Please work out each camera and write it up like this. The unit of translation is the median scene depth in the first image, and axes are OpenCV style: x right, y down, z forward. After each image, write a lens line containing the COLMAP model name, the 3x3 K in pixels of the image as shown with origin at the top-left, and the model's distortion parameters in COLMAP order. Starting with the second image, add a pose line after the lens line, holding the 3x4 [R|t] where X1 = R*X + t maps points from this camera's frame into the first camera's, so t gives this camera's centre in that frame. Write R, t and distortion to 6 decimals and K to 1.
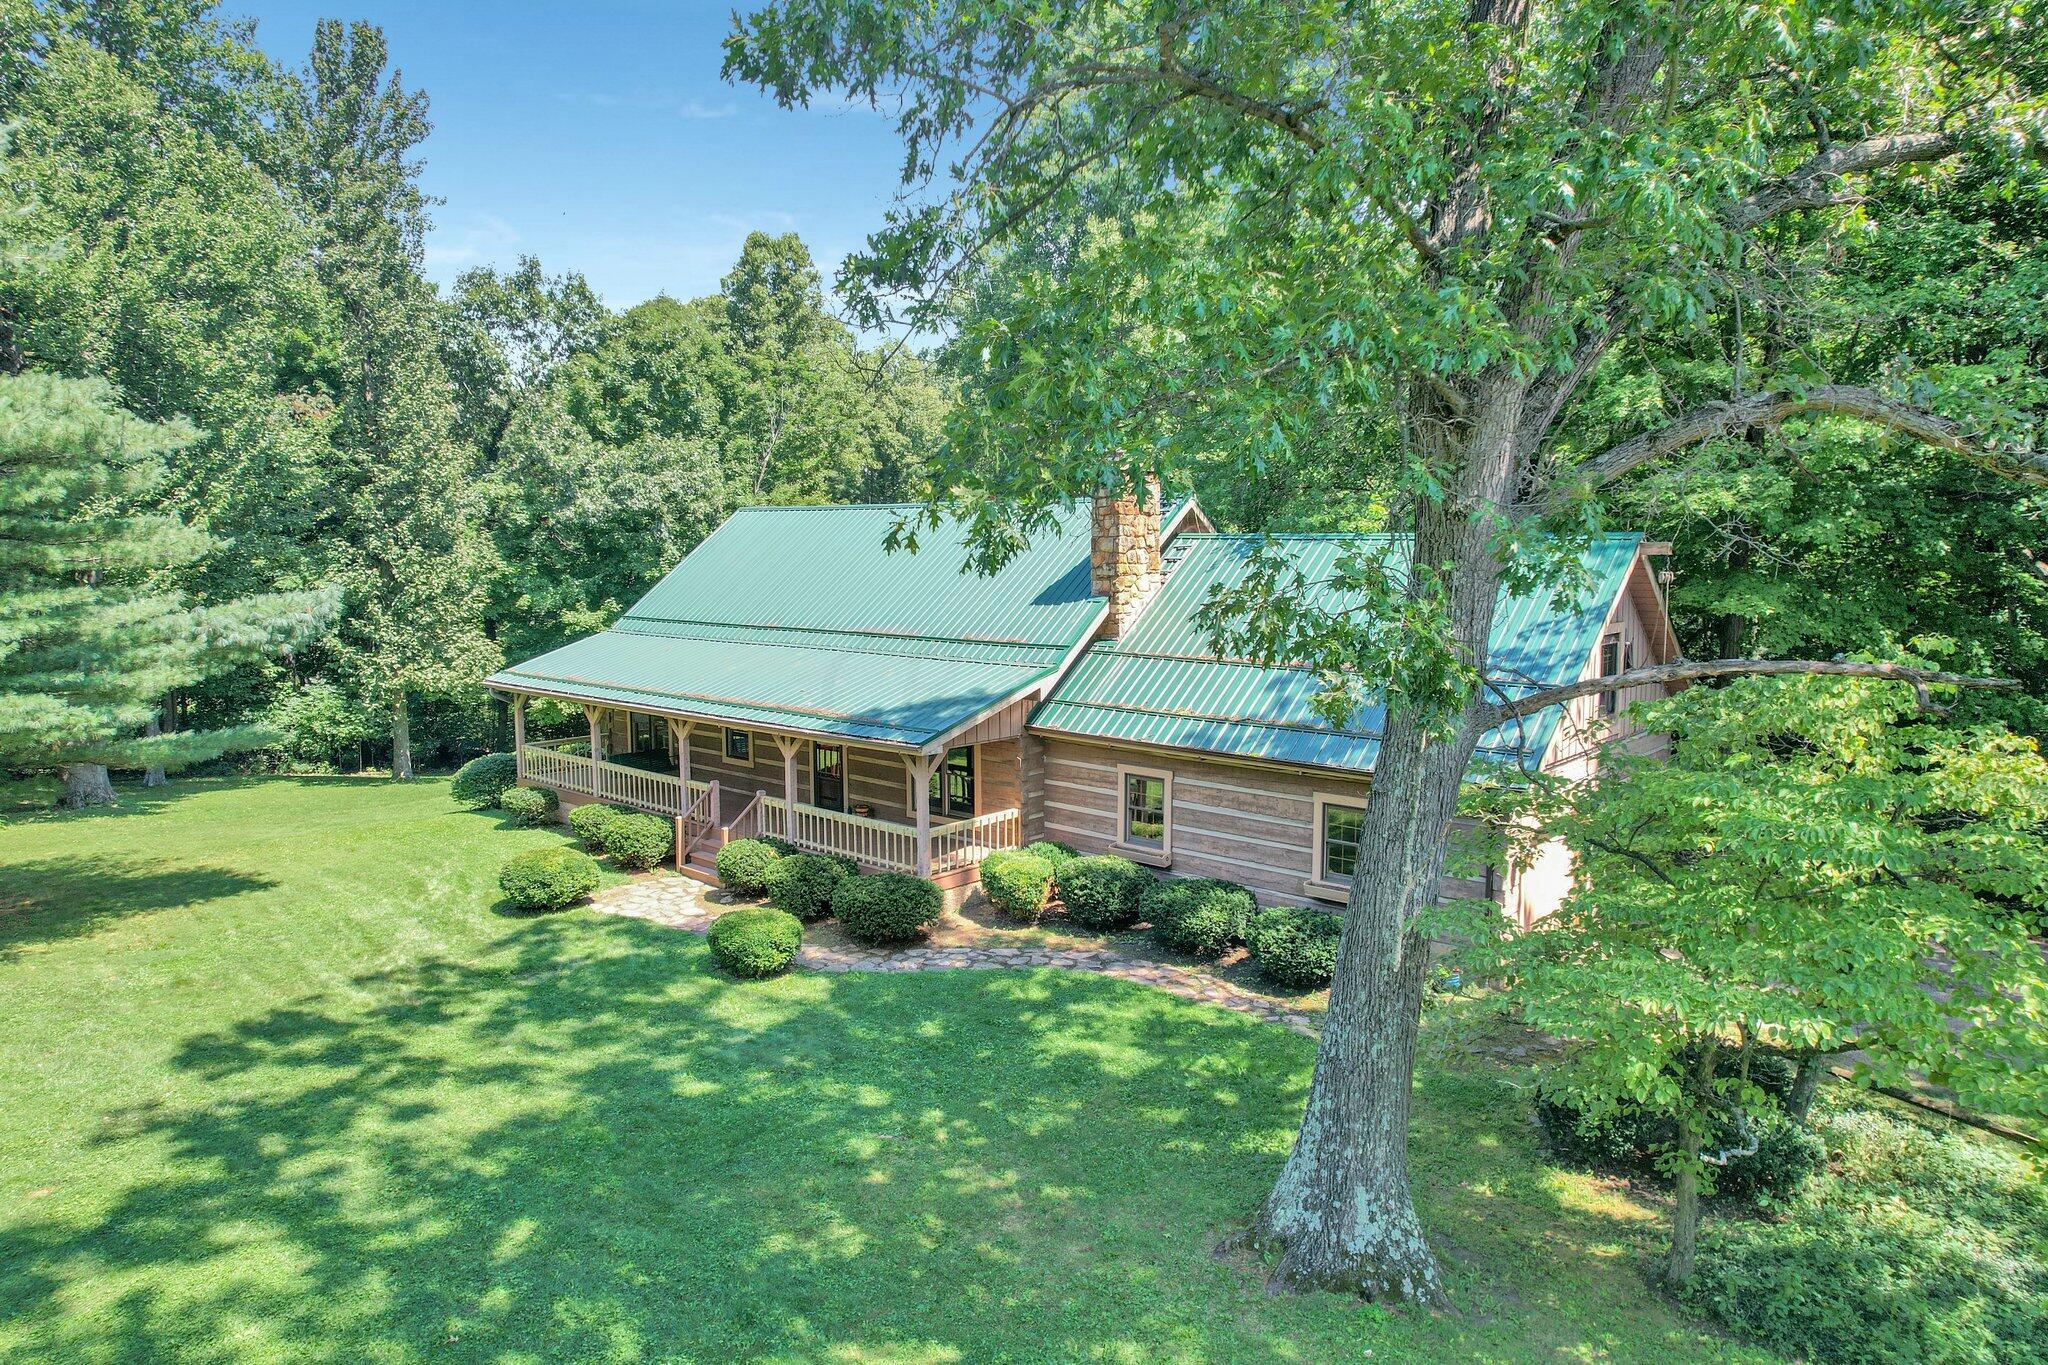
lens RADIAL K [[1307.8, 0, 1024.2], [0, 1307.8, 679.6], [0, 0, 1]] dist [-0.041894, 0.027618]
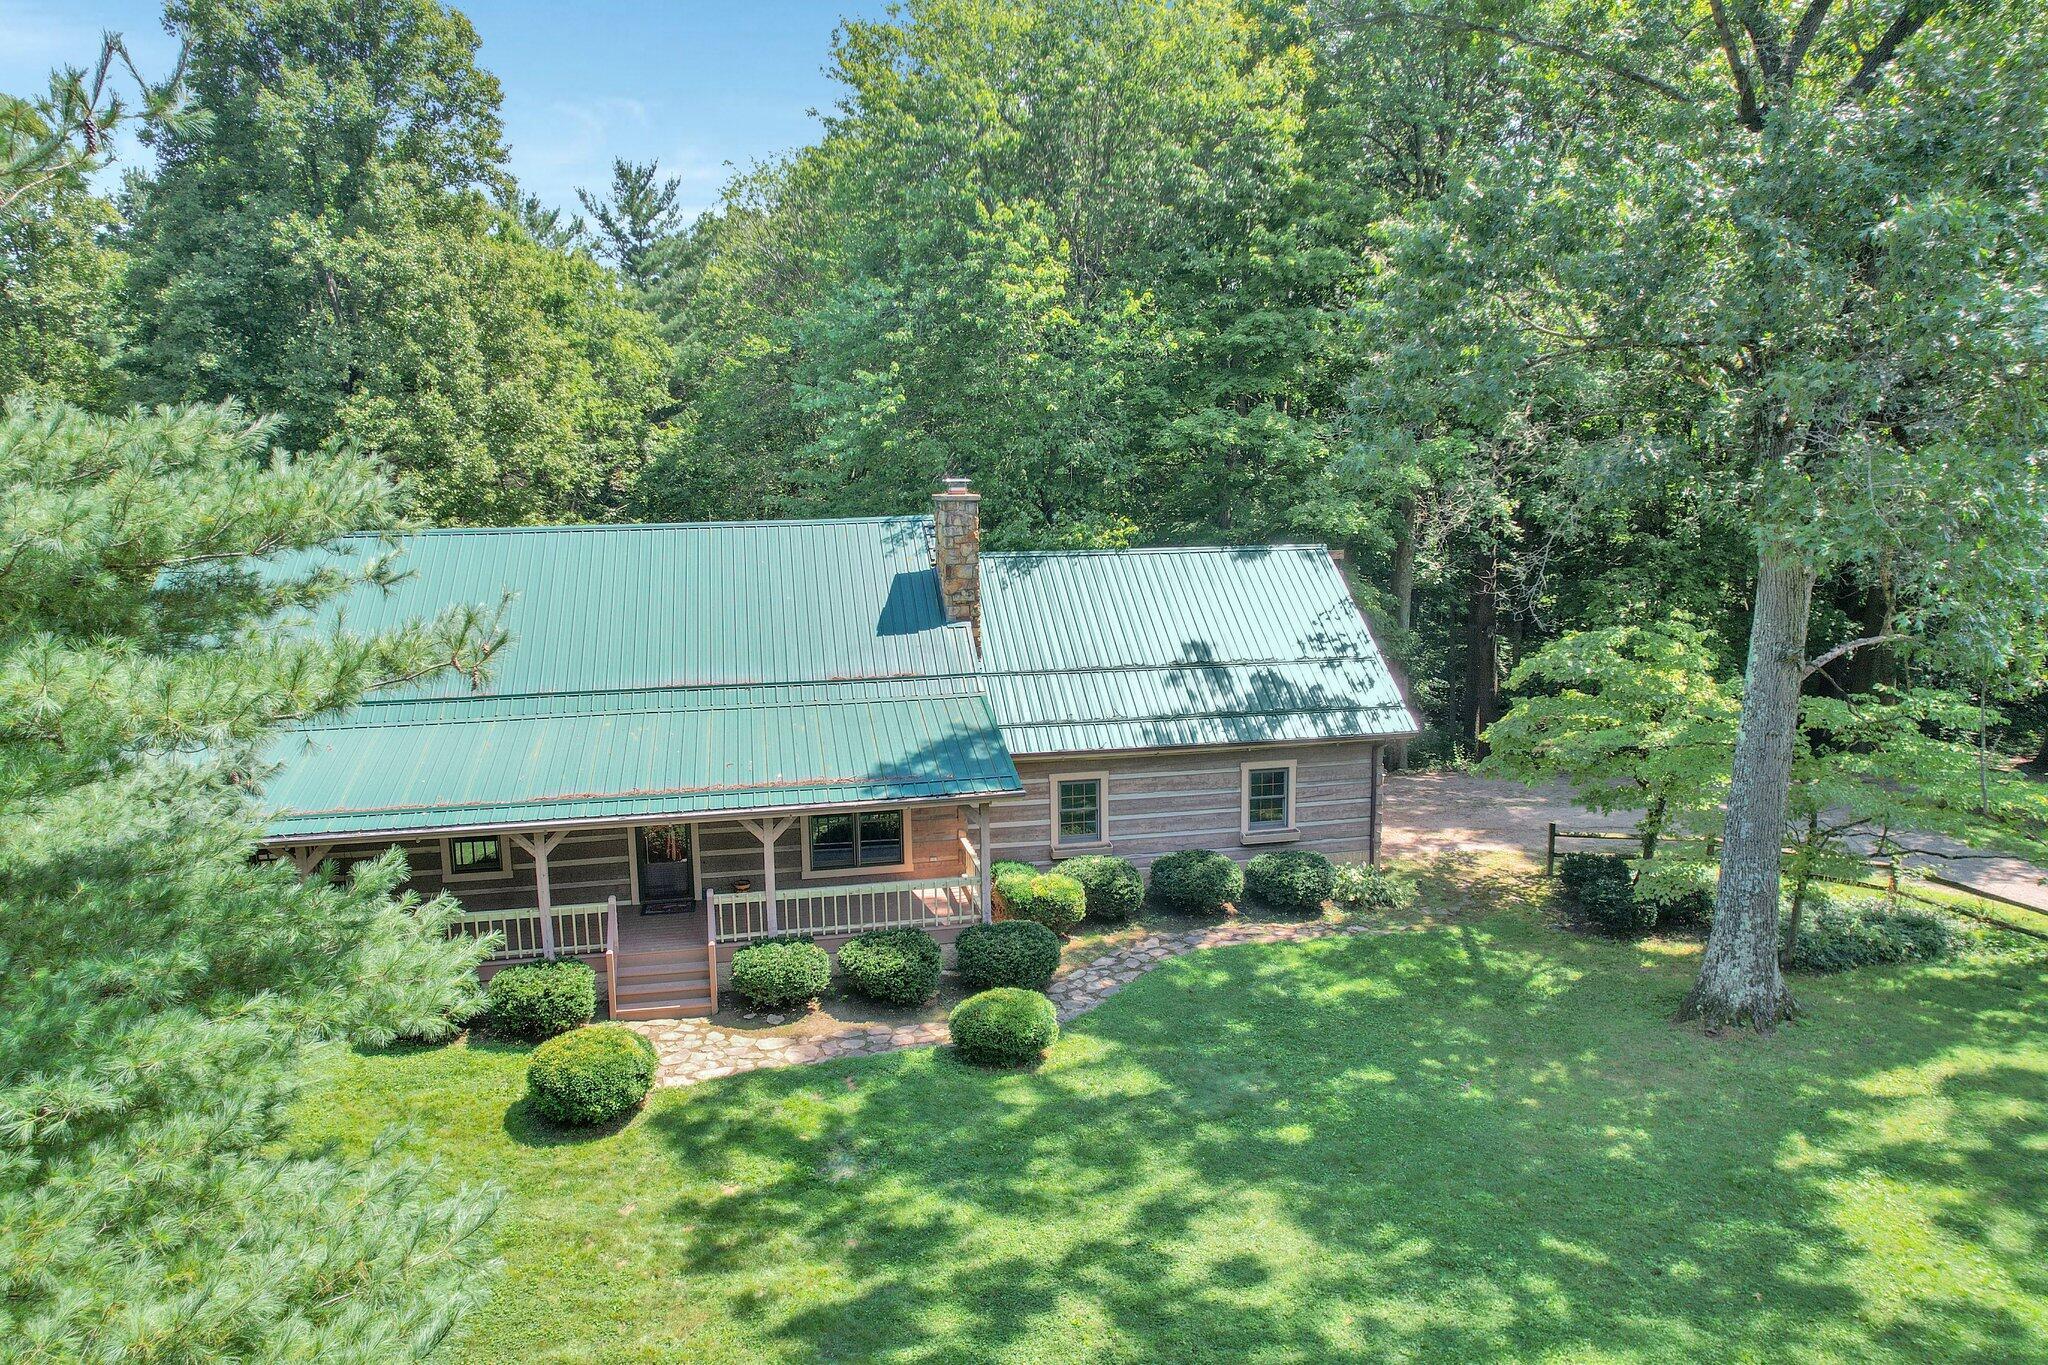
lens RADIAL K [[1307.8, 0, 1026.4], [0, 1307.8, 681.2], [0, 0, 1]] dist [-0.041894, 0.027618]
pose [[0.590225, -0.136262, 0.795655, -0.683054], [0.093537, 0.990555, 0.100254, -0.106179], [-0.801801, 0.015251, 0.597396, 0.307902]]
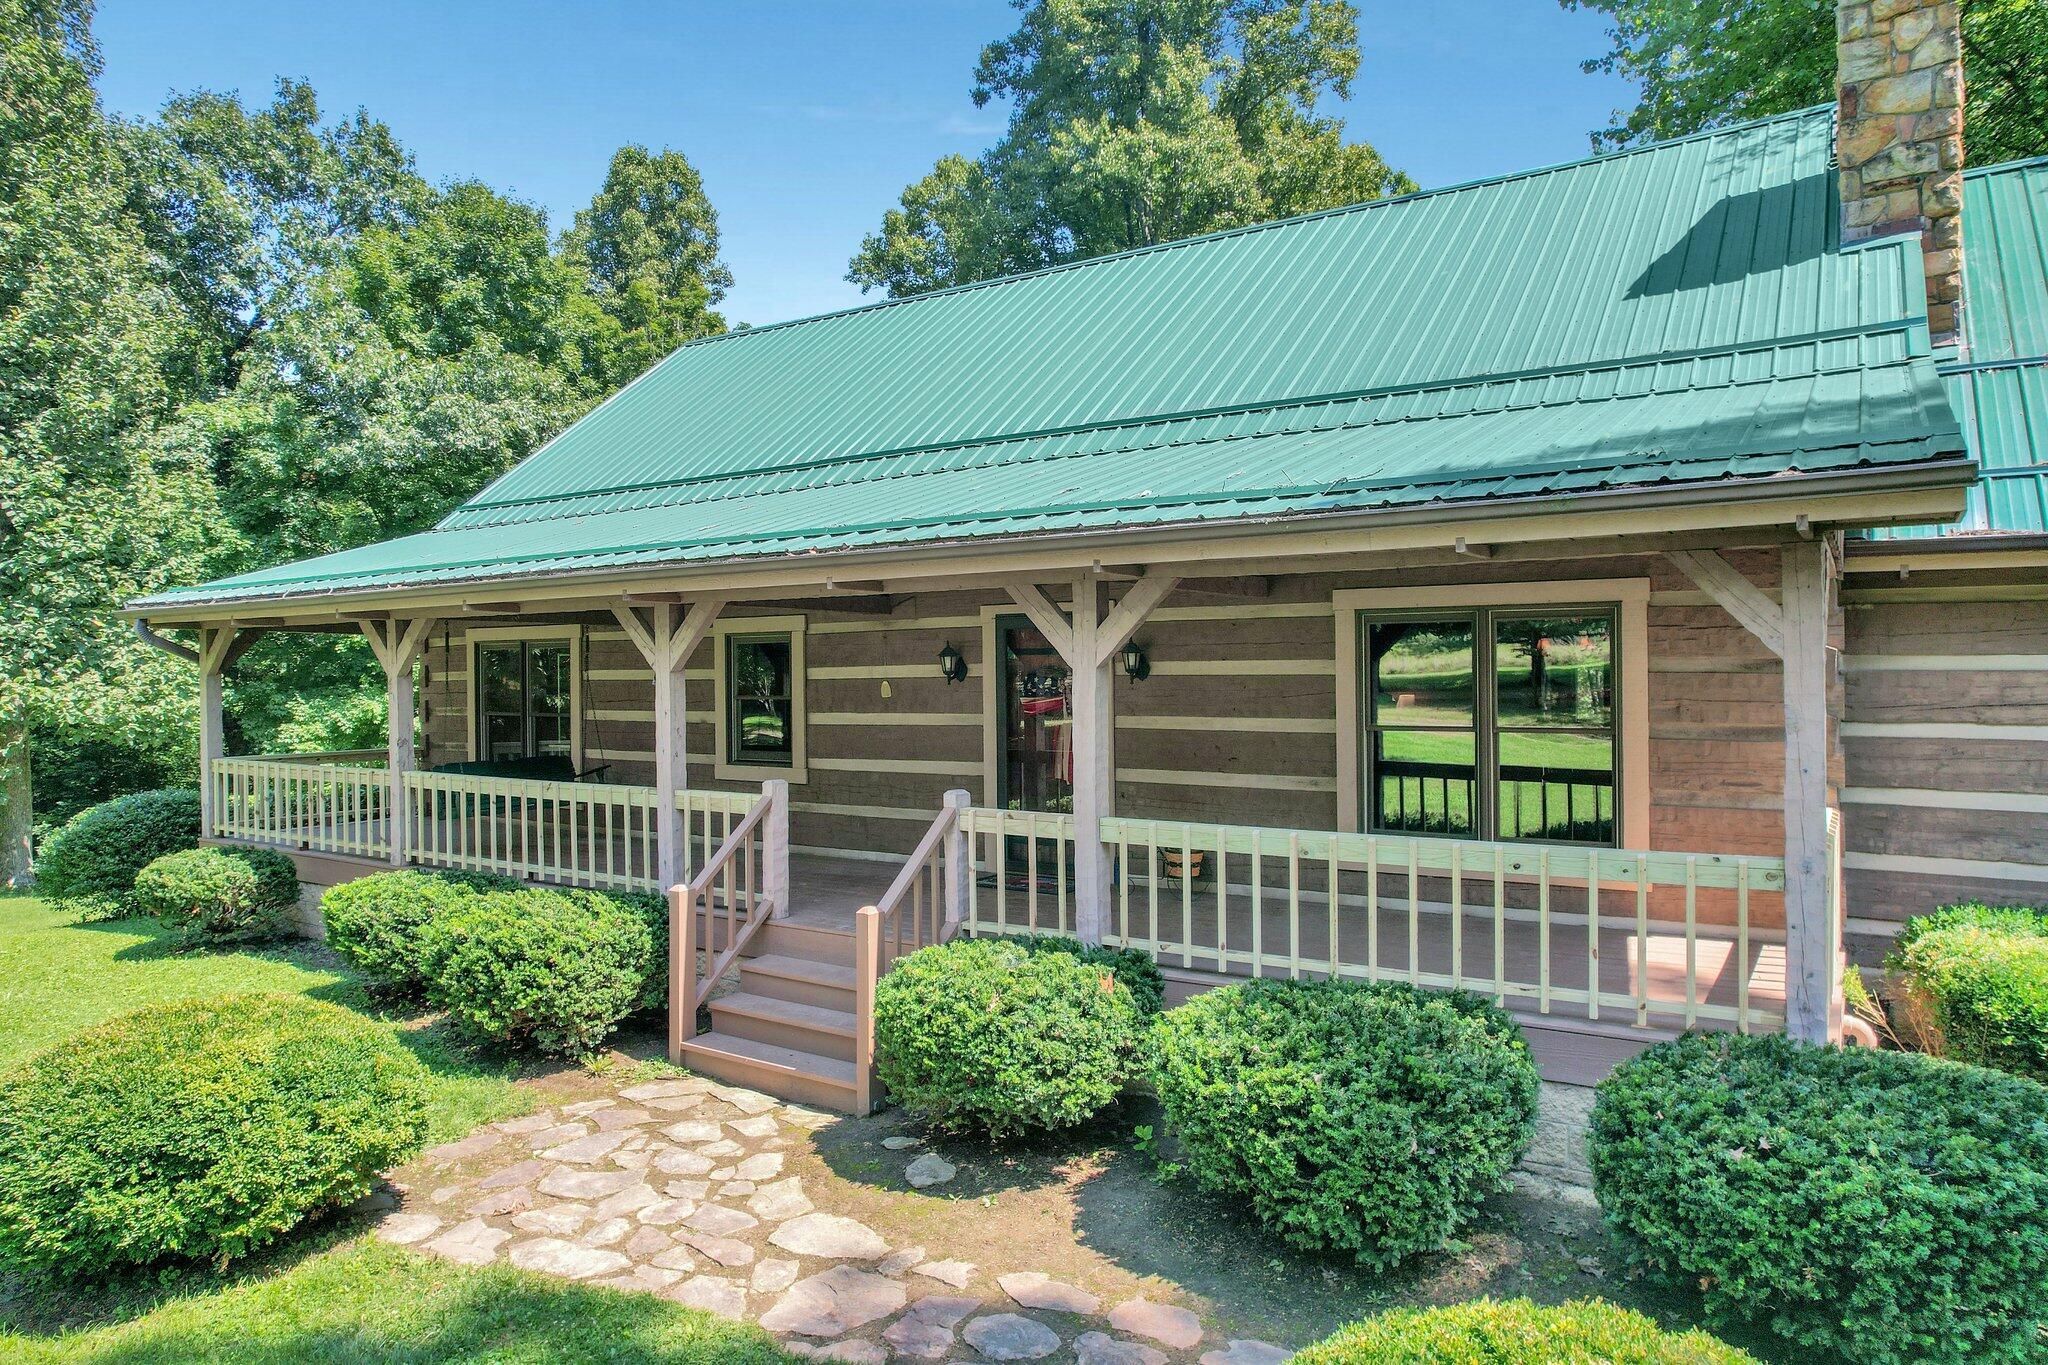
lens RADIAL K [[1307.8, 0, 1024.1], [0, 1307.8, 677.3], [0, 0, 1]] dist [-0.041894, 0.027618]
pose [[0.989508, -0.007367, 0.144287, -0.214991], [0.022024, 0.994718, -0.100253, 0.083517], [-0.142787, 0.102379, 0.984444, 0.632706]]
